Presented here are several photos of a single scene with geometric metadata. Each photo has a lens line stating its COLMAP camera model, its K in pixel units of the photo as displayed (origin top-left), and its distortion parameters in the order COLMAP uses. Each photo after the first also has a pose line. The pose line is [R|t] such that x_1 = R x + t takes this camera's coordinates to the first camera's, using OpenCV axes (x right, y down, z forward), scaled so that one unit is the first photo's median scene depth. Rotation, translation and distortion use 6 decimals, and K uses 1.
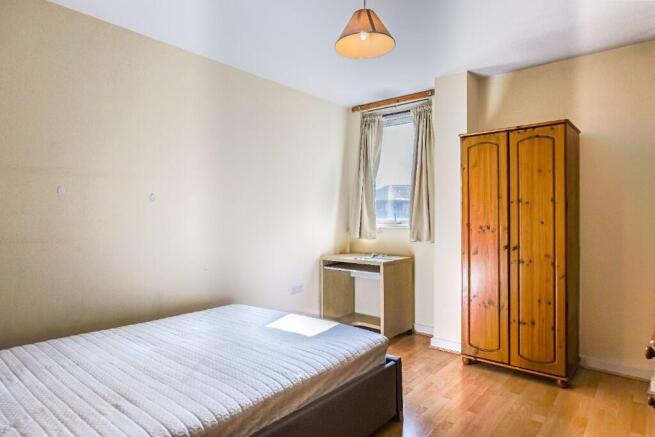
lens RADIAL K [[397.8, 0, 327.5], [0, 397.8, 218.5], [0, 0, 1]] dist [-0.027418, 0.000423]
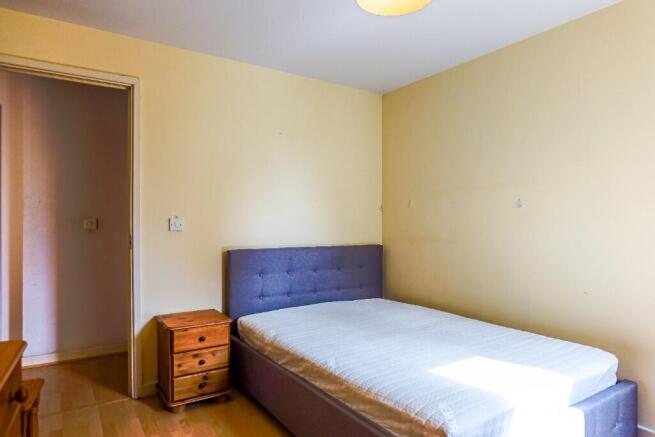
lens RADIAL K [[397.8, 0, 327.5], [0, 397.8, 218.5], [0, 0, 1]] dist [-0.027418, 0.000423]
pose [[-0.266566, -0.000779, -0.963816, 0.876033], [-0.016944, 0.999849, 0.003878, -0.016003], [0.963668, 0.017364, -0.266538, 1.119767]]
